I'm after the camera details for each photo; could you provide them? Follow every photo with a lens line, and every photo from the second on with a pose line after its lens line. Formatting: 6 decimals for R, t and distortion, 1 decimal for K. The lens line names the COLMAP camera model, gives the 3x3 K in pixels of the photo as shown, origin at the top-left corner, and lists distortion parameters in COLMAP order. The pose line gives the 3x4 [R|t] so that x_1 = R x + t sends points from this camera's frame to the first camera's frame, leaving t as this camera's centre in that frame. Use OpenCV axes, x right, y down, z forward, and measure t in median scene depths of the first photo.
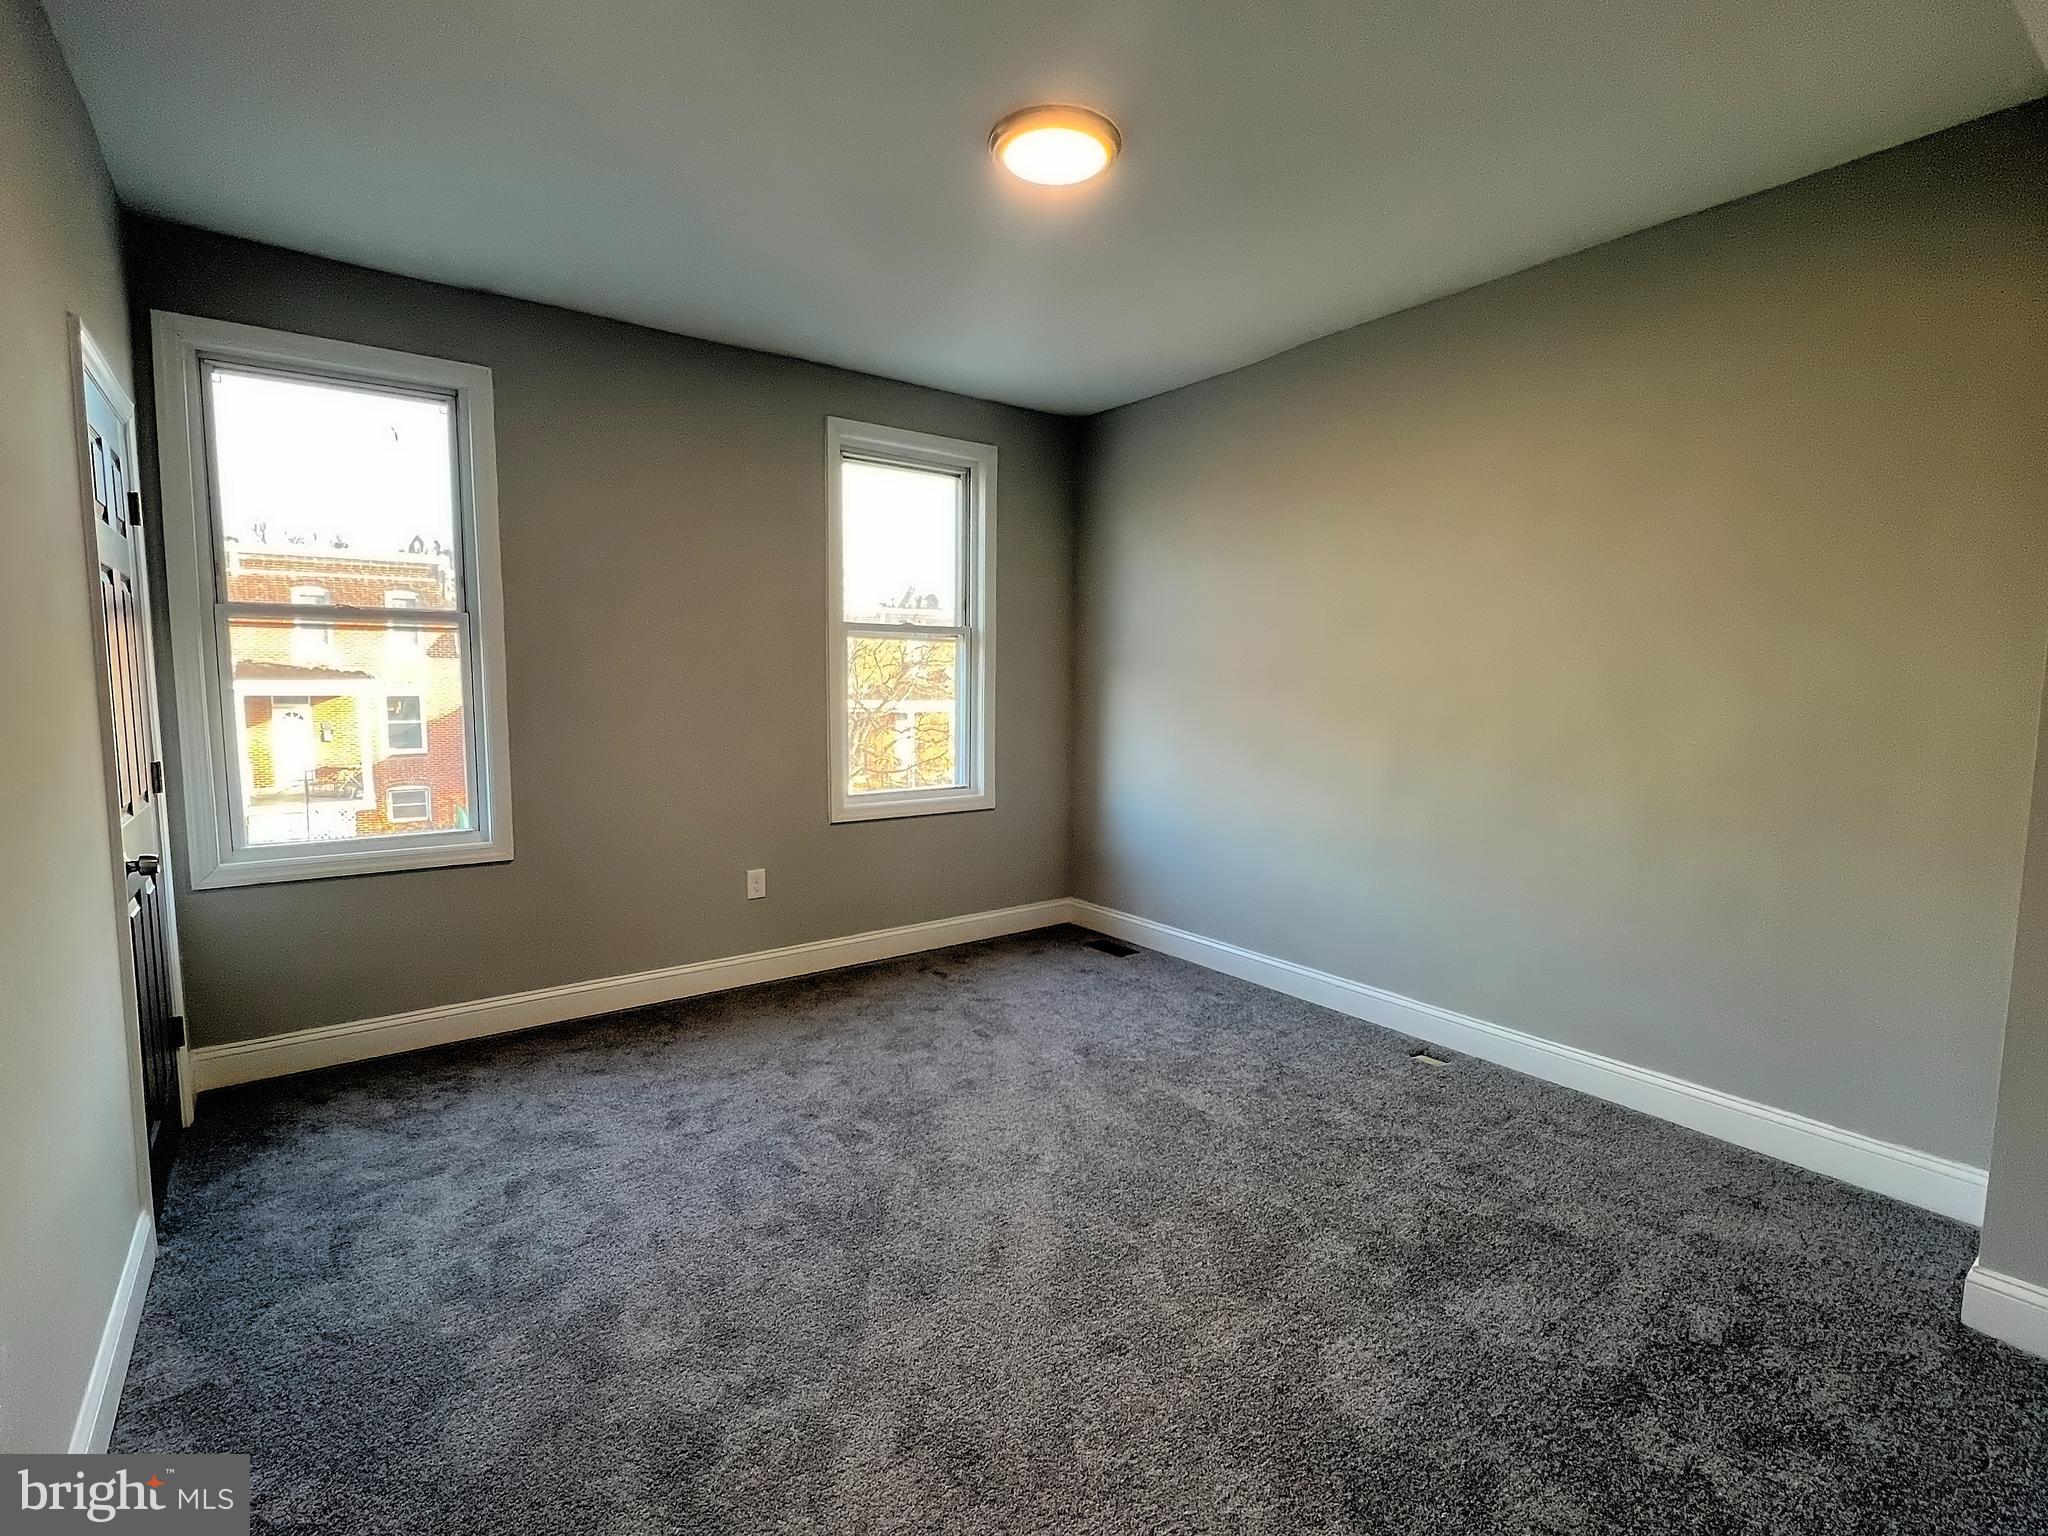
lens RADIAL K [[972.5, 0, 1029.4], [0, 972.5, 768.0], [0, 0, 1]] dist [0.002457, -0.001162]
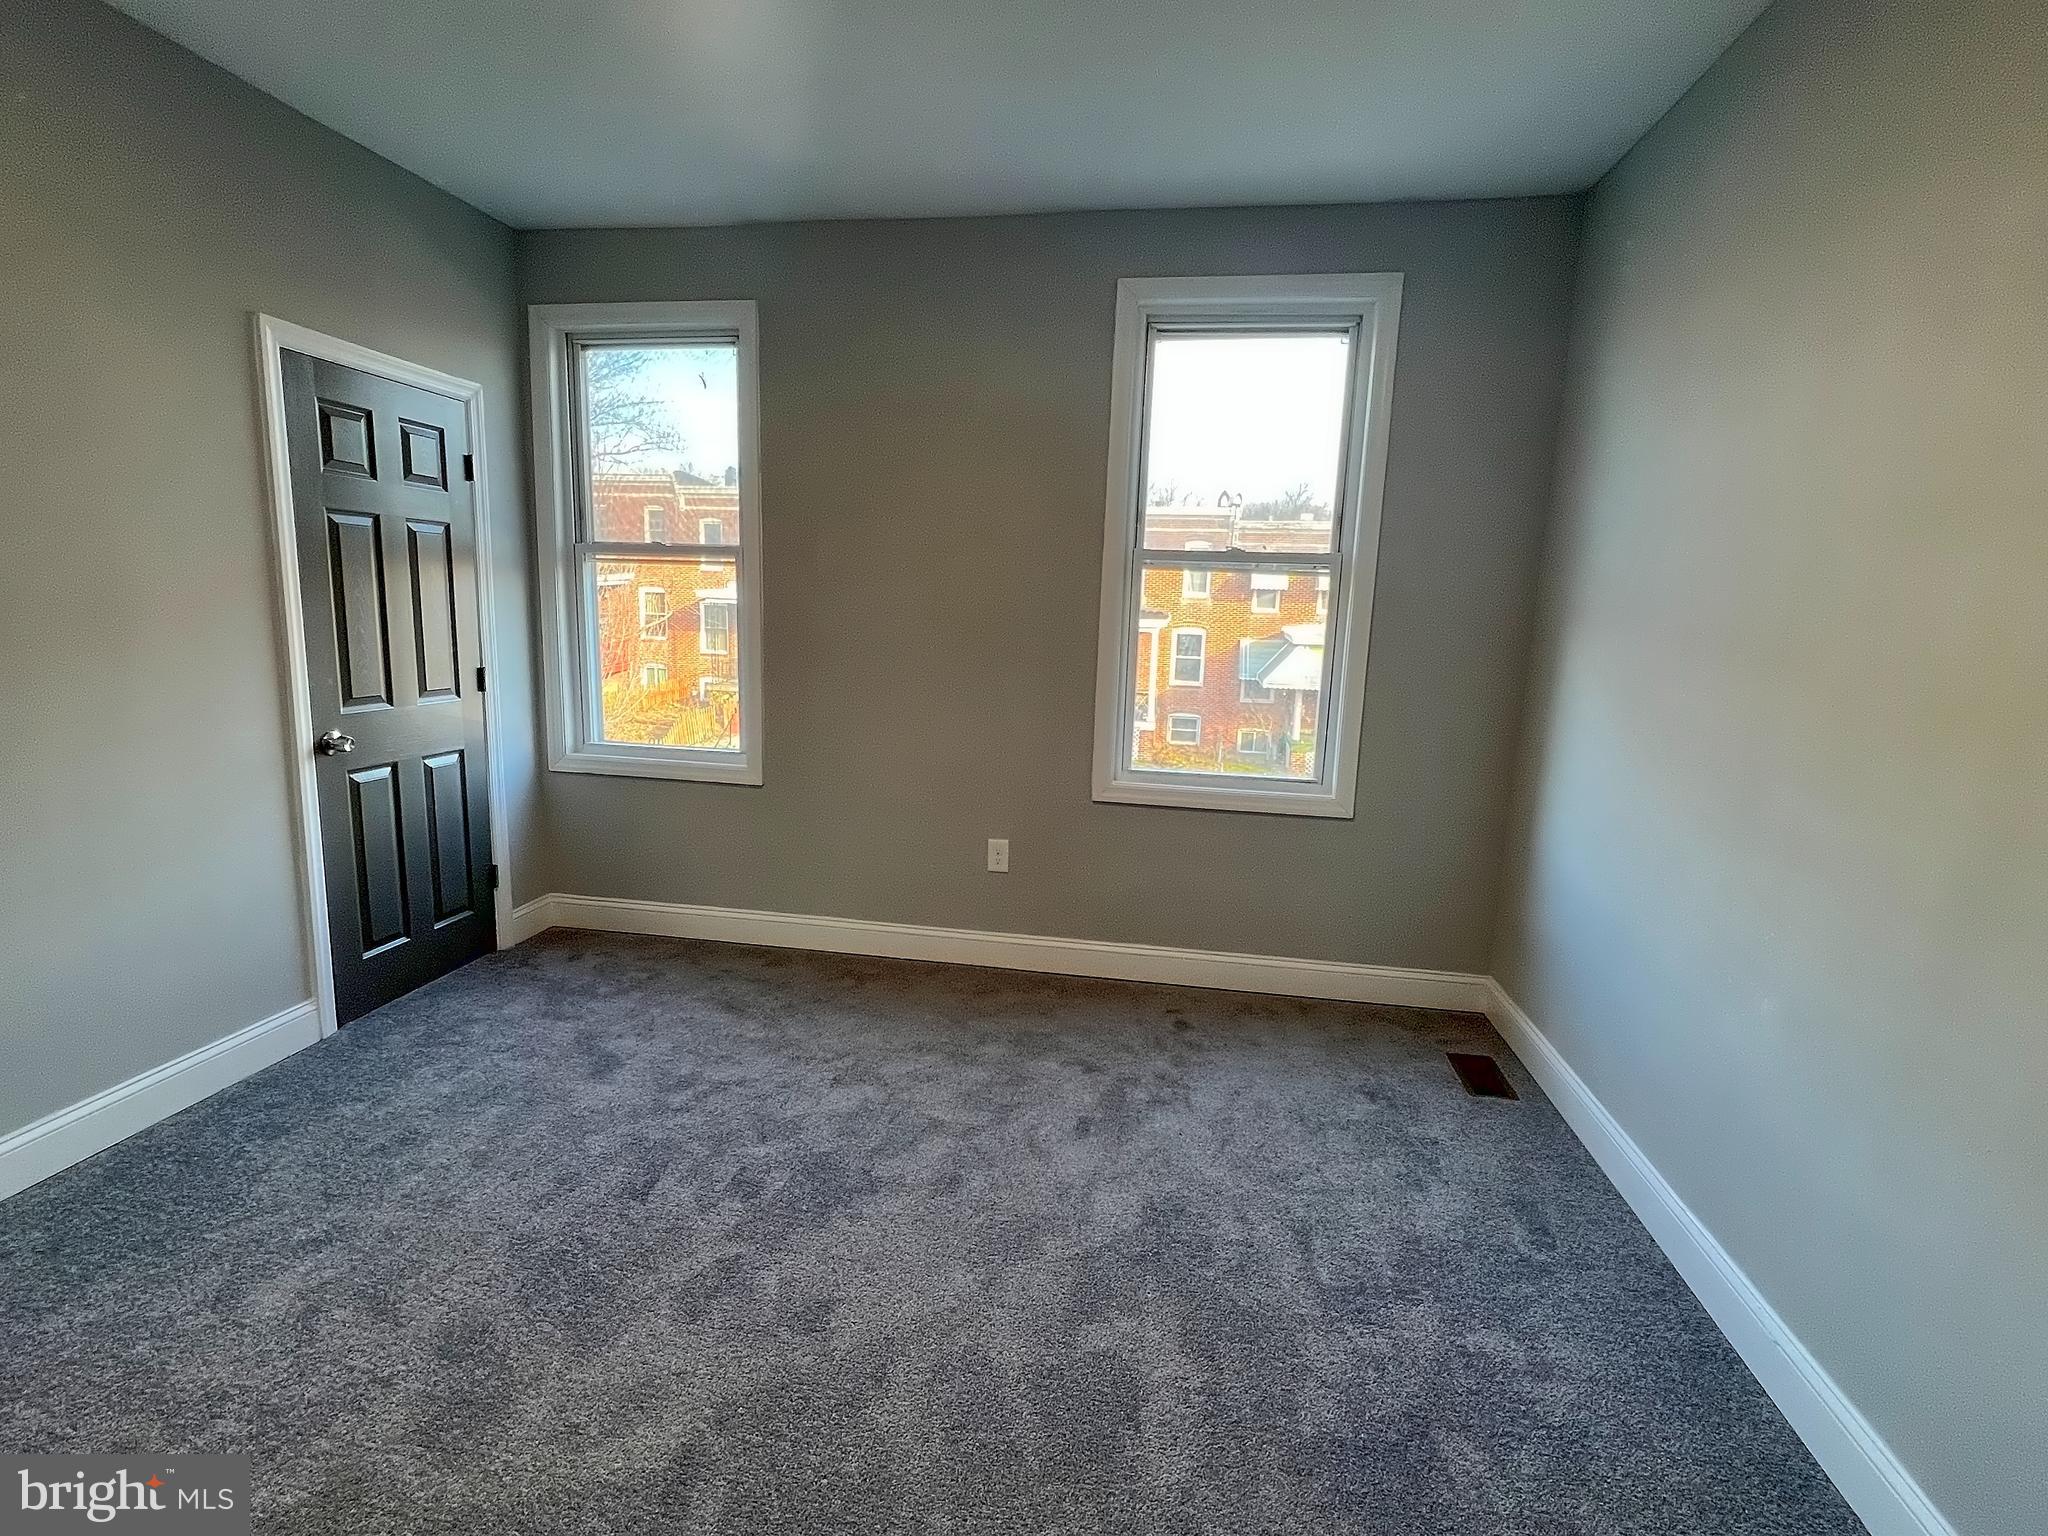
lens RADIAL K [[972.5, 0, 1022.2], [0, 972.5, 765.9], [0, 0, 1]] dist [0.002457, -0.001162]
pose [[0.679575, 0.134709, -0.721132, 0.351444], [-0.097854, 0.990857, 0.092880, -0.043531], [0.727050, 0.007447, 0.686544, 0.418693]]
